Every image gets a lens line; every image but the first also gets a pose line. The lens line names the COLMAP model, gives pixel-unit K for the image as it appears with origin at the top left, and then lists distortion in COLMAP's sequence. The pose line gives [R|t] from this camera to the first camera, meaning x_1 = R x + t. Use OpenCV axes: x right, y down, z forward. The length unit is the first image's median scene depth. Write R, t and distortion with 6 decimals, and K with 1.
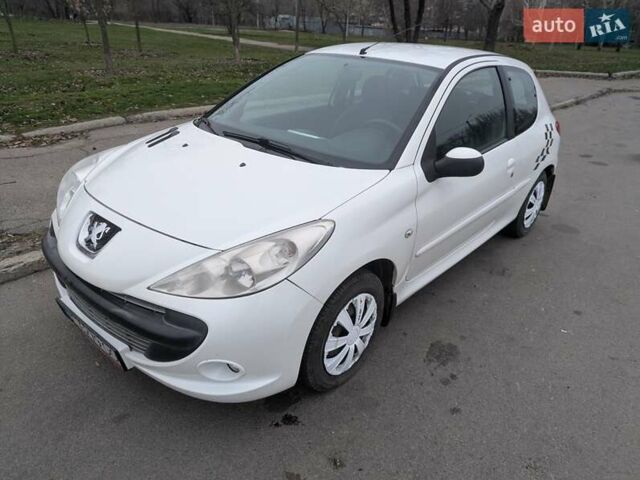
lens RADIAL K [[457.4, 0, 320.0], [0, 457.4, 240.0], [0, 0, 1]] dist [0.064180, -0.066188]
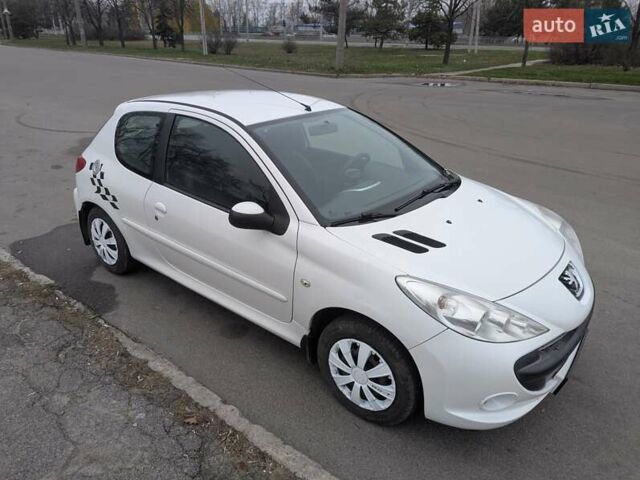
lens RADIAL K [[450.1, 0, 320.0], [0, 450.1, 240.0], [0, 0, 1]] dist [0.060244, -0.047304]
pose [[-0.049116, -0.457282, 0.887964, -1.259102], [0.409017, 0.801865, 0.435567, -0.771665], [-0.911204, 0.384586, 0.147652, 1.179734]]
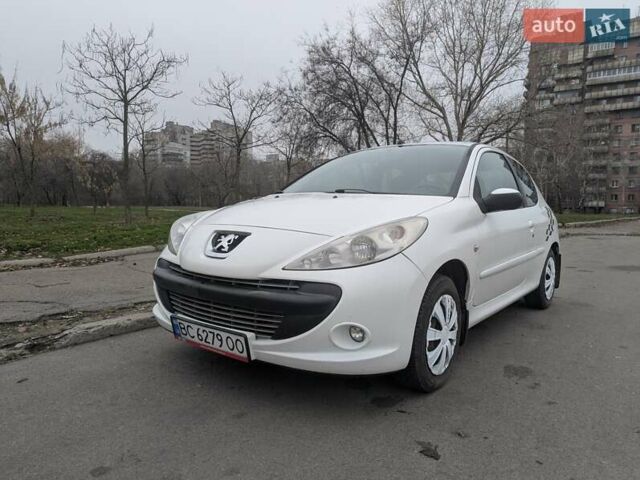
lens RADIAL K [[454.0, 0, 323.9], [0, 454.0, 237.1], [0, 0, 1]] dist [0.063401, -0.052681]
pose [[0.997335, -0.035668, 0.063649, -0.258946], [0.056154, 0.932224, -0.357498, 0.341552], [-0.046584, 0.360119, 0.931742, -0.082858]]
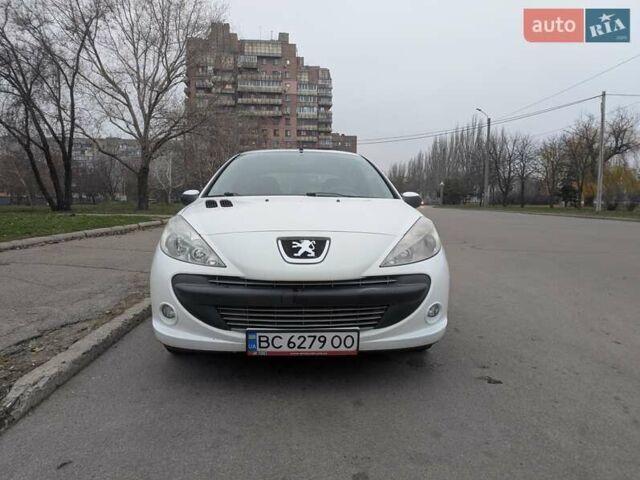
lens RADIAL K [[454.0, 0, 323.9], [0, 454.0, 237.1], [0, 0, 1]] dist [0.063401, -0.052681]
pose [[0.714549, -0.100826, 0.692281, -1.069063], [0.324464, 0.924456, -0.200261, 0.181142], [-0.619792, 0.367717, 0.693283, 0.115299]]
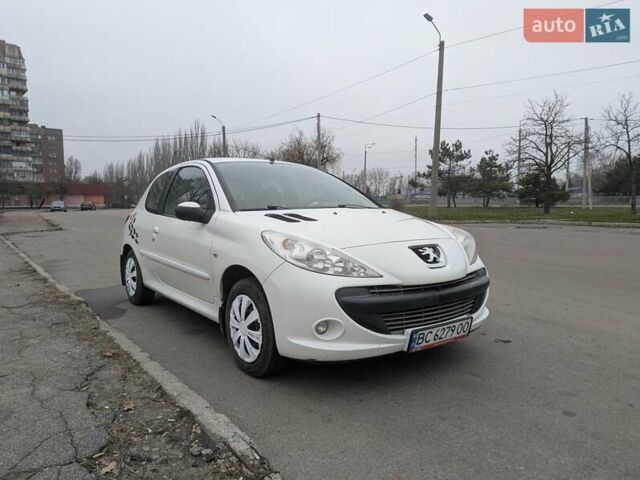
lens RADIAL K [[454.0, 0, 323.9], [0, 454.0, 237.1], [0, 0, 1]] dist [0.063401, -0.052681]
pose [[0.198497, -0.120937, 0.972611, -1.605588], [0.429361, 0.902797, 0.024629, -0.198423], [-0.881049, 0.412713, 0.231128, 0.796270]]
